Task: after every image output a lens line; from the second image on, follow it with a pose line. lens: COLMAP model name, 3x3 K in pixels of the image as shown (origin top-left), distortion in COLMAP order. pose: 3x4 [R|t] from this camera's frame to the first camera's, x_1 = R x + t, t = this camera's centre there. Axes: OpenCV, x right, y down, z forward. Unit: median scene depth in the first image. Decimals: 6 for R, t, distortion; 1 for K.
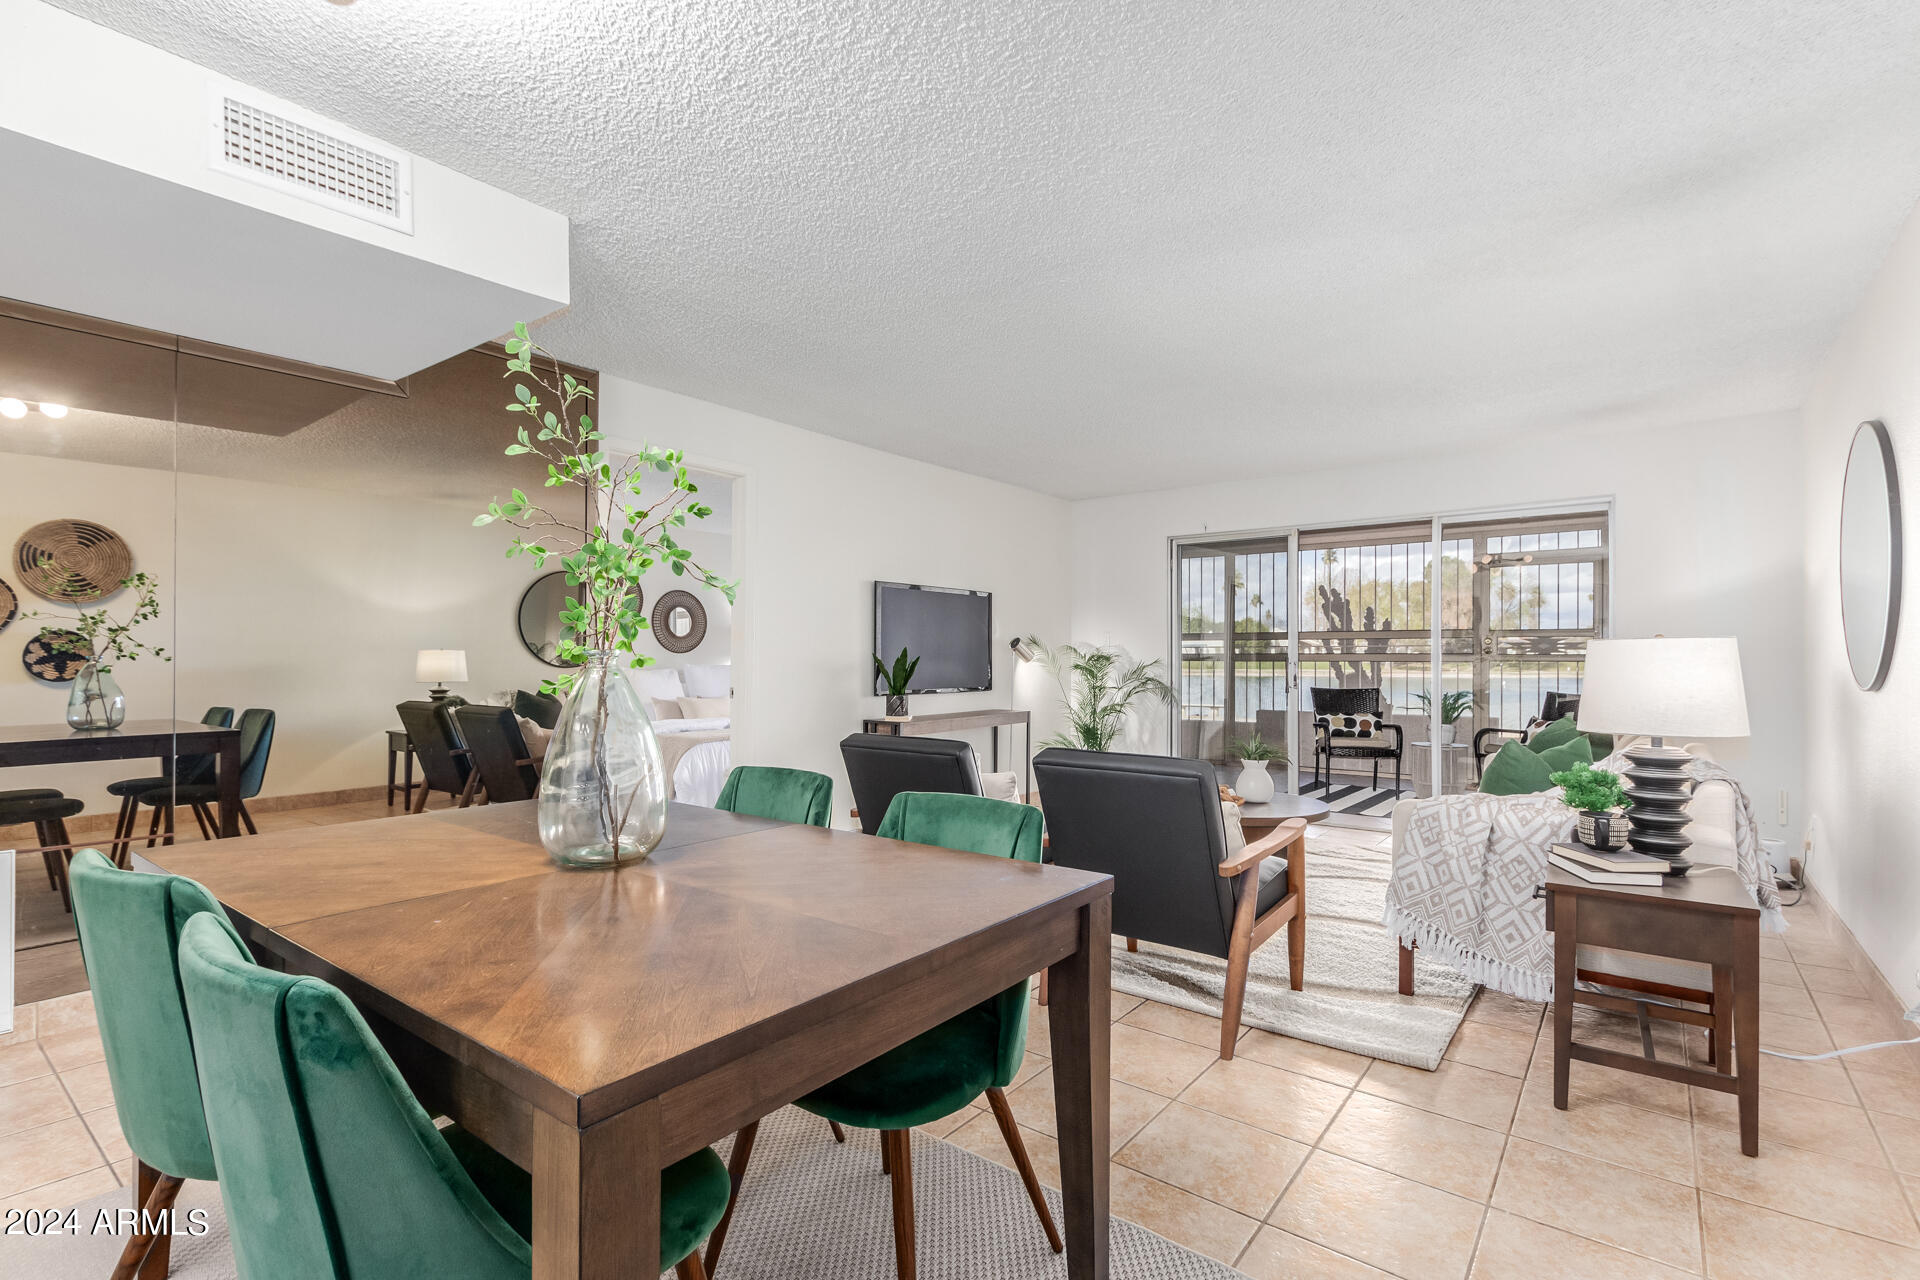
lens RADIAL K [[886.7, 0, 964.6], [0, 886.7, 660.3], [0, 0, 1]] dist [-0.002278, -0.001221]
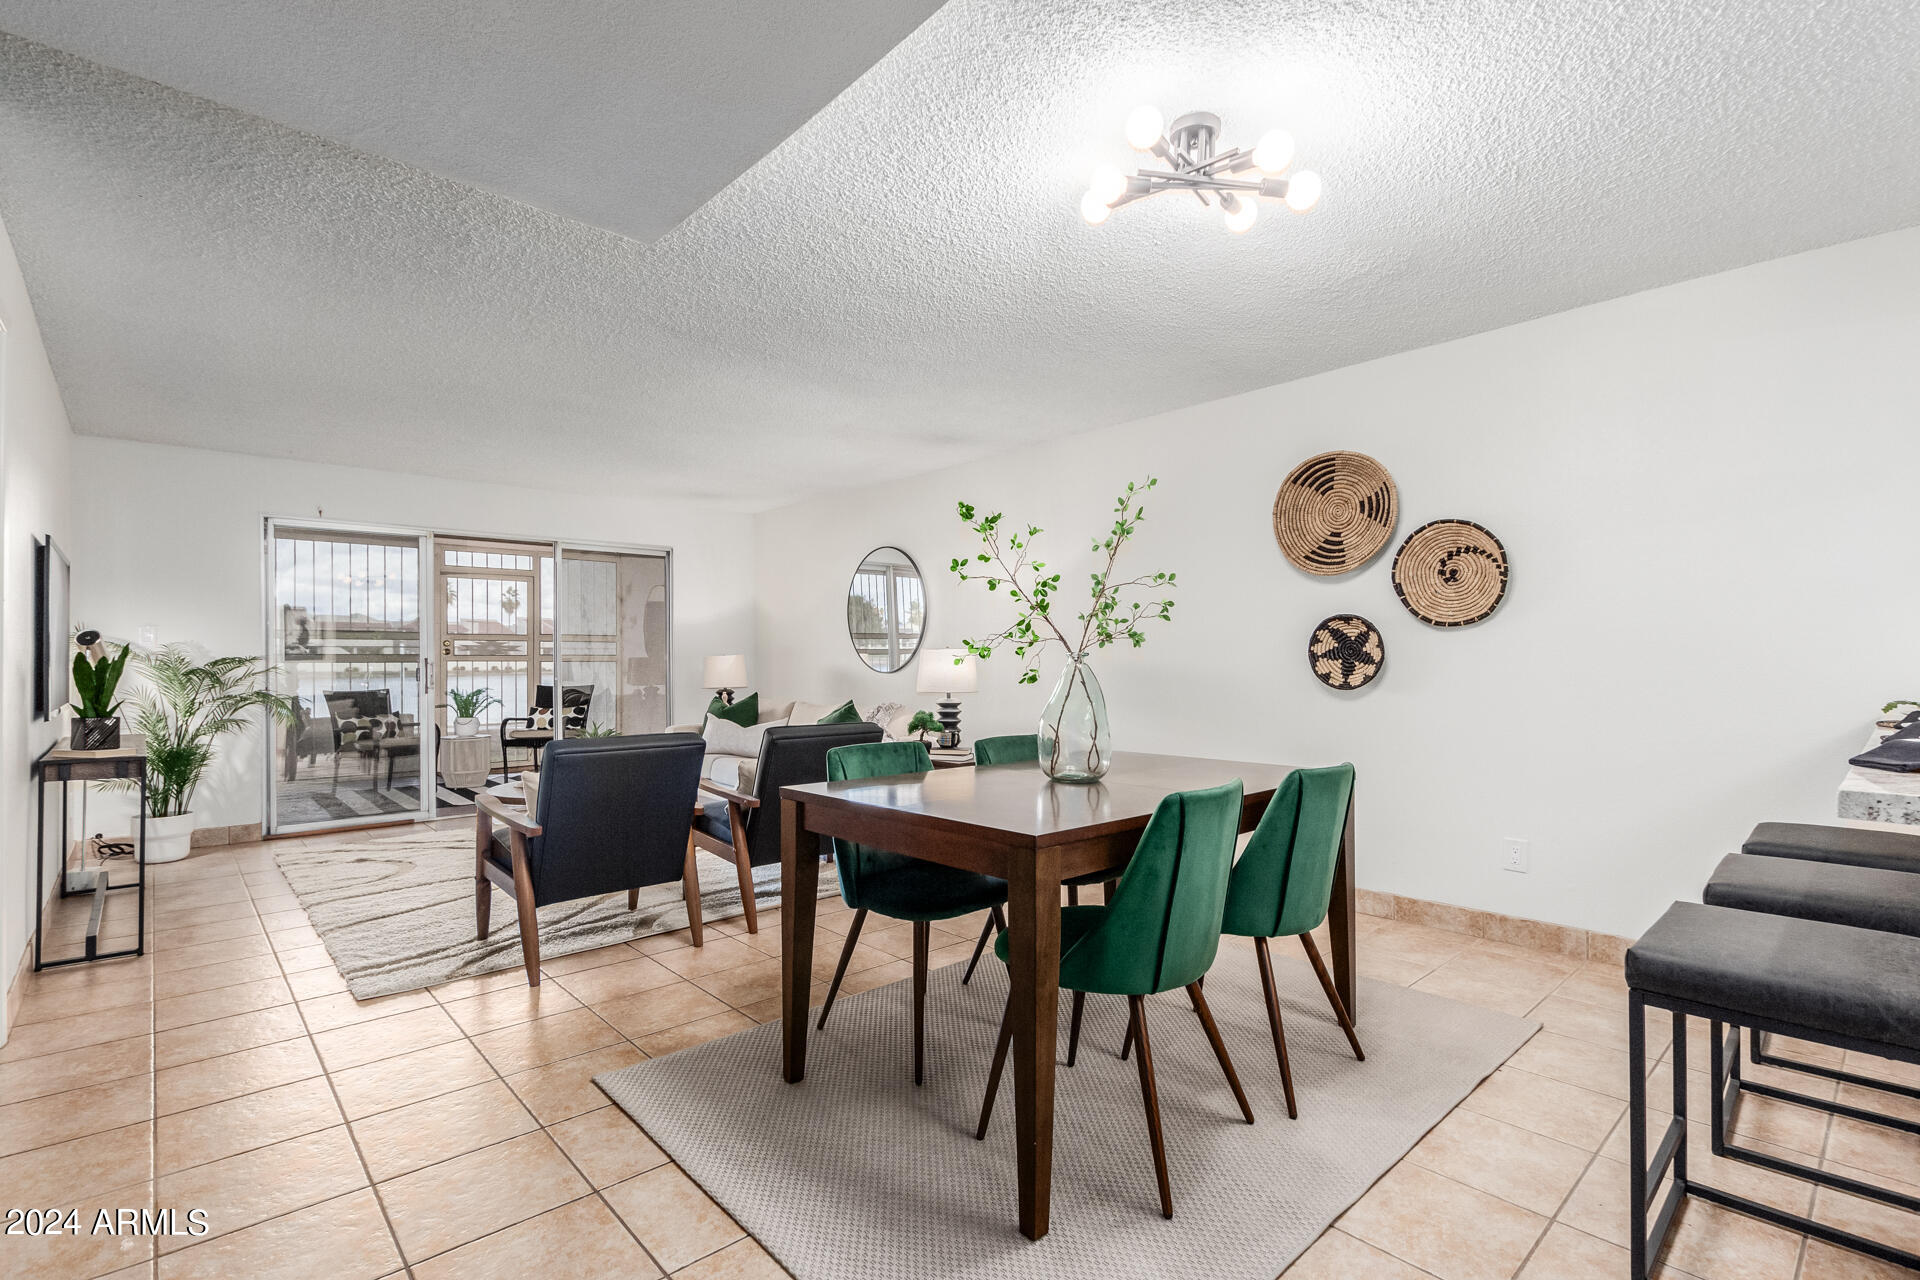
lens RADIAL K [[903.0, 0, 952.8], [0, 903.0, 665.9], [0, 0, 1]] dist [-0.001873, -0.001088]
pose [[0.188187, -0.009925, 0.982083, -0.483069], [0.005851, 0.999943, 0.008984, -0.000010], [-0.982116, 0.004055, 0.188234, 0.200947]]
